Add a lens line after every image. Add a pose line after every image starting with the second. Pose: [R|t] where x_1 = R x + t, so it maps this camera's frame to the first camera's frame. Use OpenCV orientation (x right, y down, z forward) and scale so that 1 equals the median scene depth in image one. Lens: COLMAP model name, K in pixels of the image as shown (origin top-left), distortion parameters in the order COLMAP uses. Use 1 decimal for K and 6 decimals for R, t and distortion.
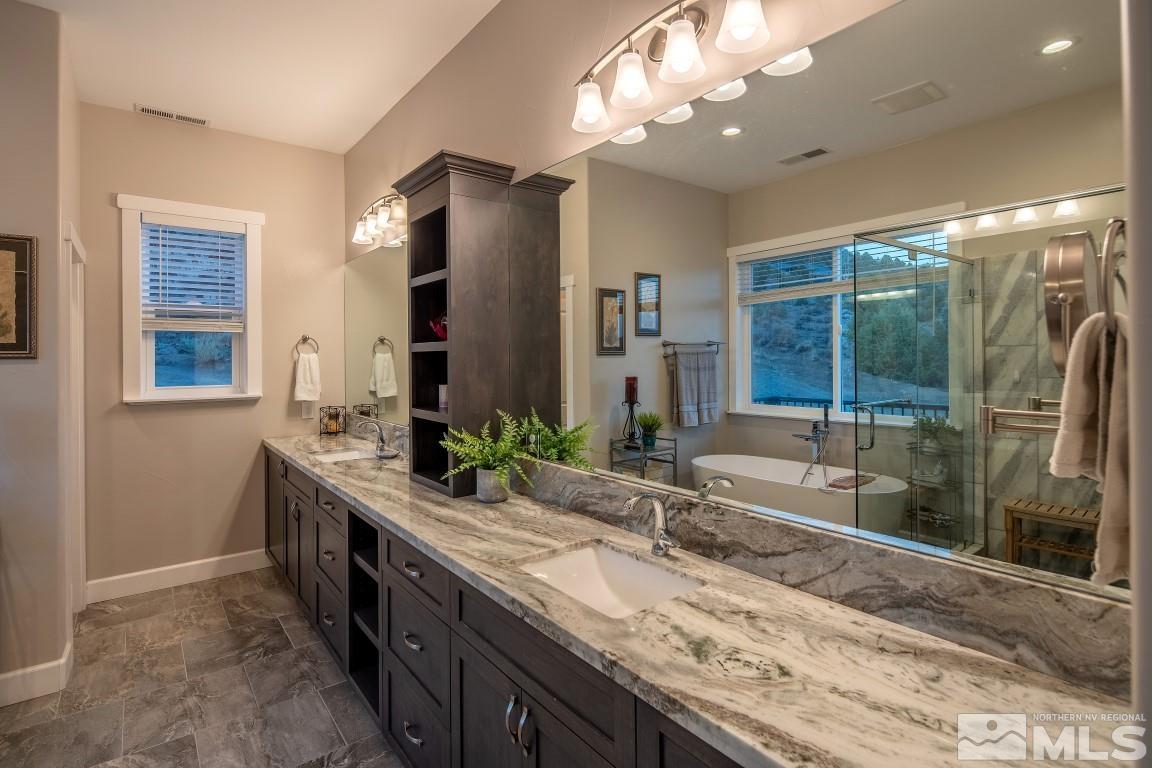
lens RADIAL K [[558.8, 0, 573.5], [0, 558.8, 354.4], [0, 0, 1]] dist [-0.004683, -0.000846]
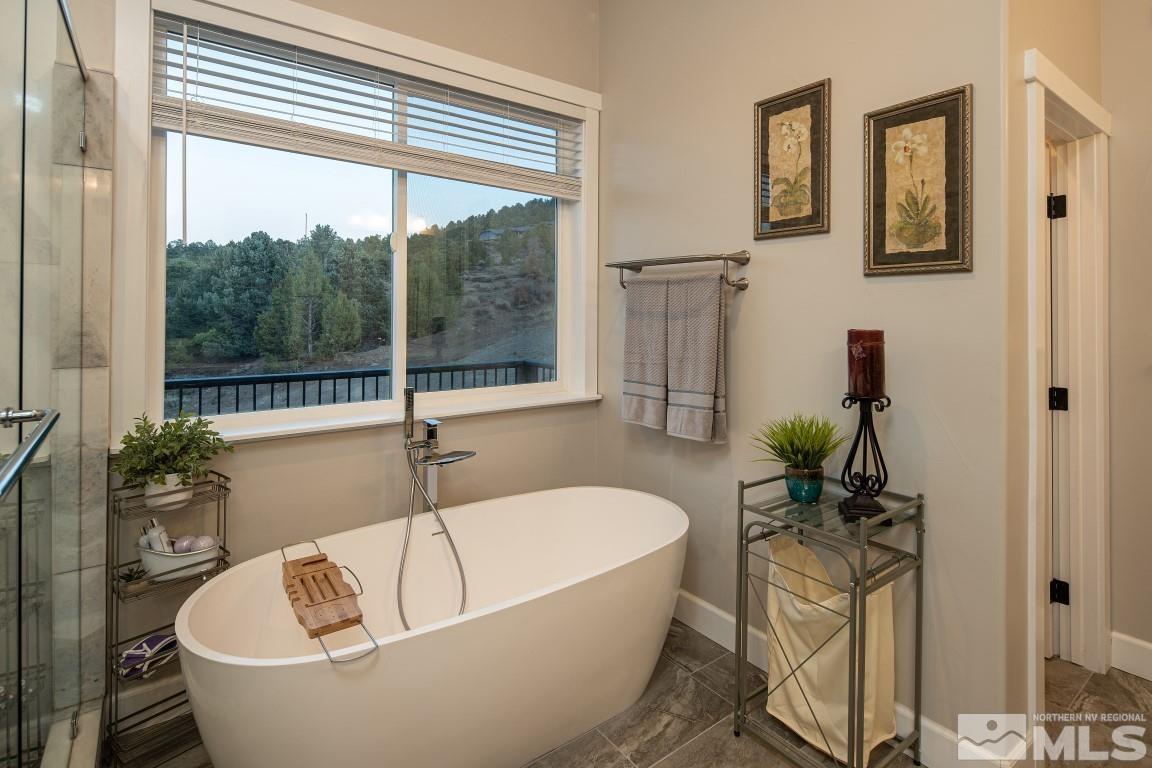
lens RADIAL K [[563.2, 0, 575.5], [0, 563.2, 309.5], [0, 0, 1]] dist [0.002059, -0.003027]
pose [[-0.016154, 0.002711, -0.999866, -0.202233], [0.000111, 0.999996, 0.002710, 0.034303], [0.999870, -0.000067, -0.016154, 0.370477]]
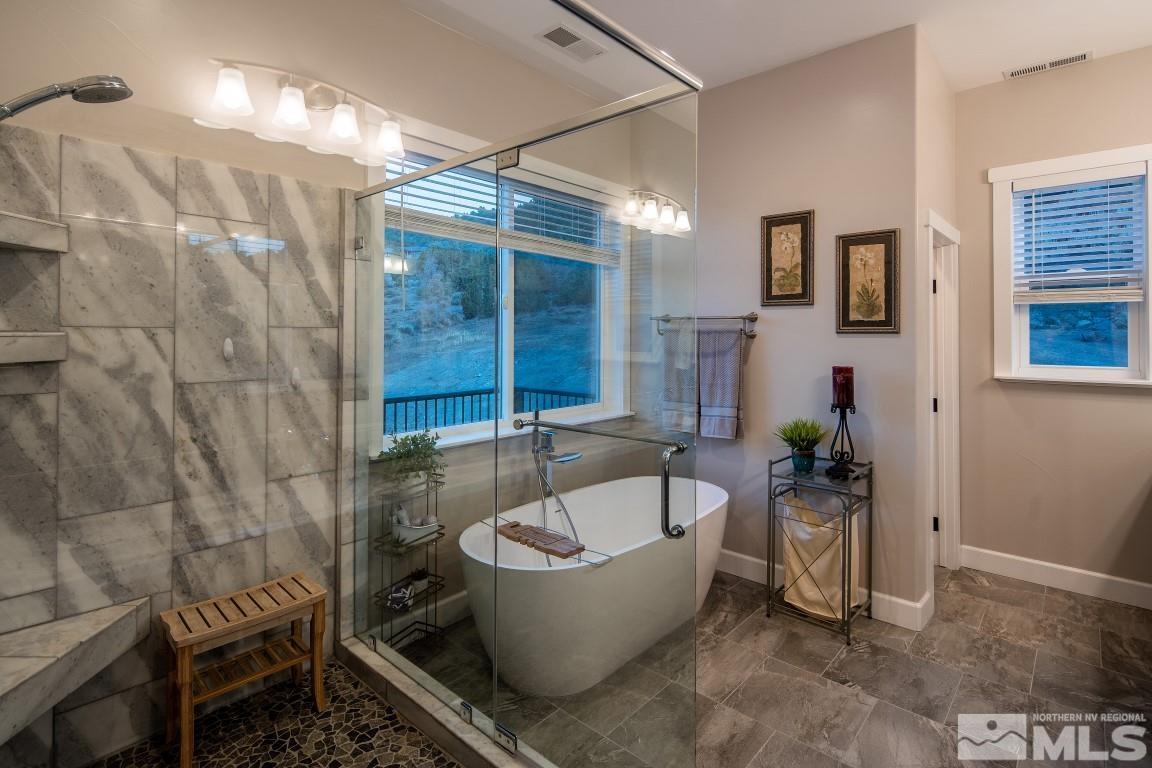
lens RADIAL K [[563.2, 0, 575.3], [0, 563.2, 330.6], [0, 0, 1]] dist [0.002059, -0.003027]
pose [[0.177866, 0.001281, -0.984054, 0.046510], [0.000632, 0.999999, 0.001416, -0.000130], [0.984054, -0.000874, 0.177865, 0.086256]]
